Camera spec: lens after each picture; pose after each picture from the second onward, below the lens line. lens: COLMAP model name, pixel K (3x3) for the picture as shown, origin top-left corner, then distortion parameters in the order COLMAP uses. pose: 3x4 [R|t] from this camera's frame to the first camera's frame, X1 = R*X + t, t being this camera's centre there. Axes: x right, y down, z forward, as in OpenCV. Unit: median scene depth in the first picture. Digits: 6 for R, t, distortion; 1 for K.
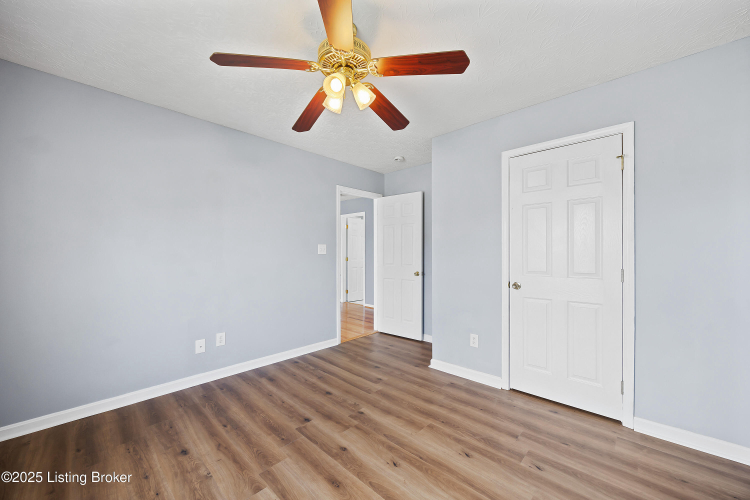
lens RADIAL K [[292.8, 0, 374.7], [0, 292.8, 251.6], [0, 0, 1]] dist [0.001015, -0.000713]
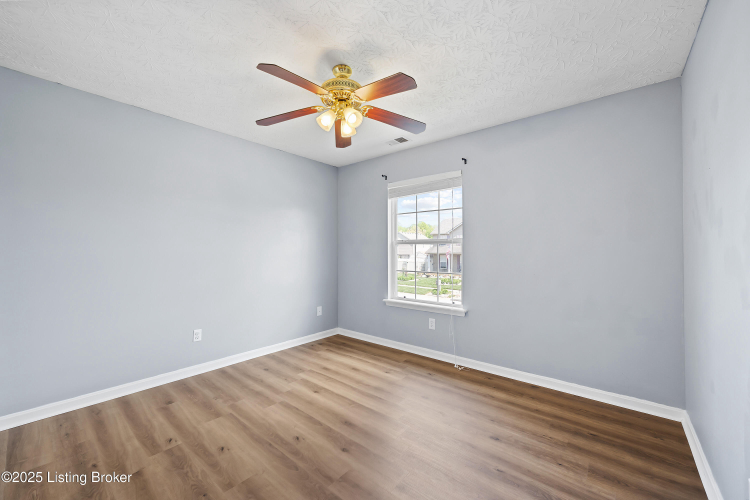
lens RADIAL K [[292.8, 0, 375.3], [0, 292.8, 250.4], [0, 0, 1]] dist [0.001015, -0.000713]
pose [[-0.997413, 0.002140, -0.071847, -0.140537], [0.002479, 0.999986, -0.004620, 0.009368], [0.071837, -0.004786, -0.997405, 2.010768]]
